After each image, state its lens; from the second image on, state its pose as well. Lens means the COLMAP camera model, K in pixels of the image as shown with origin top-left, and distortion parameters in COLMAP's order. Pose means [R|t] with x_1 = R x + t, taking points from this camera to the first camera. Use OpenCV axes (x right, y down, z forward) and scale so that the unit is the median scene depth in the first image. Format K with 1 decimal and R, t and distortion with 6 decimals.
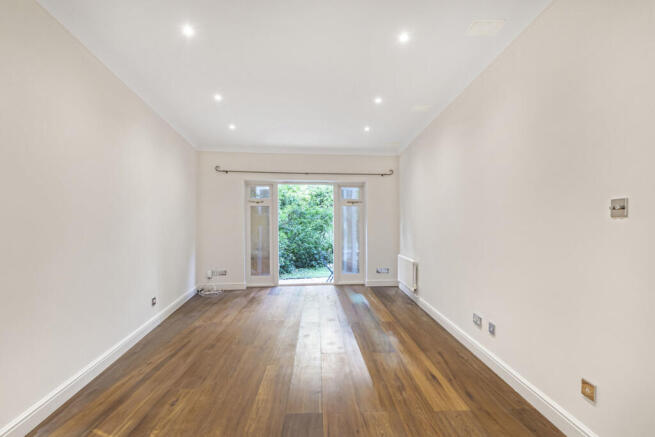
lens RADIAL K [[312.0, 0, 327.6], [0, 312.0, 232.9], [0, 0, 1]] dist [-0.001548, -0.000238]
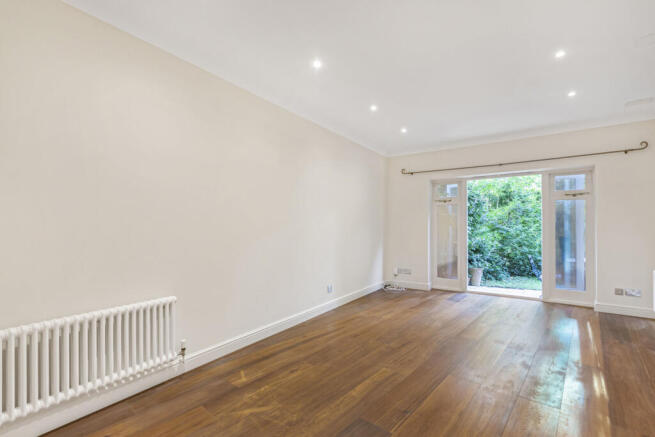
lens RADIAL K [[305.7, 0, 329.5], [0, 305.7, 228.0], [0, 0, 1]] dist [0.002001, 0.000190]
pose [[0.738704, 0.005241, -0.674010, 0.152761], [-0.015343, 0.999841, -0.009041, -0.002831], [0.673856, 0.017020, 0.738667, 0.072697]]
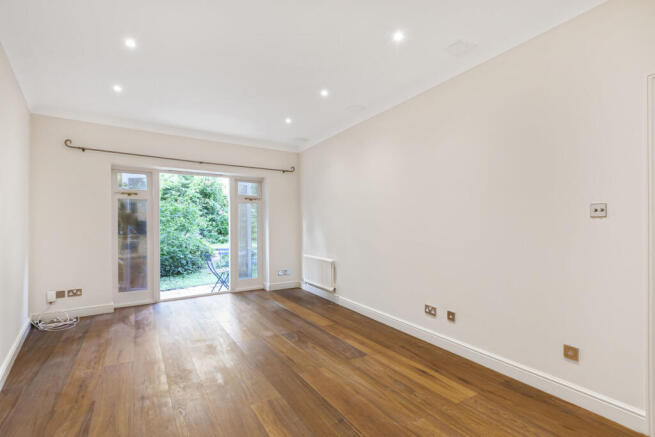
lens RADIAL K [[318.9, 0, 326.8], [0, 318.9, 225.6], [0, 0, 1]] dist [0.000218, 0.000218]
pose [[0.872777, -0.003495, 0.488107, -0.189776], [0.013806, 0.999751, -0.017528, -0.001759], [-0.487924, 0.022036, 0.872608, 0.095404]]
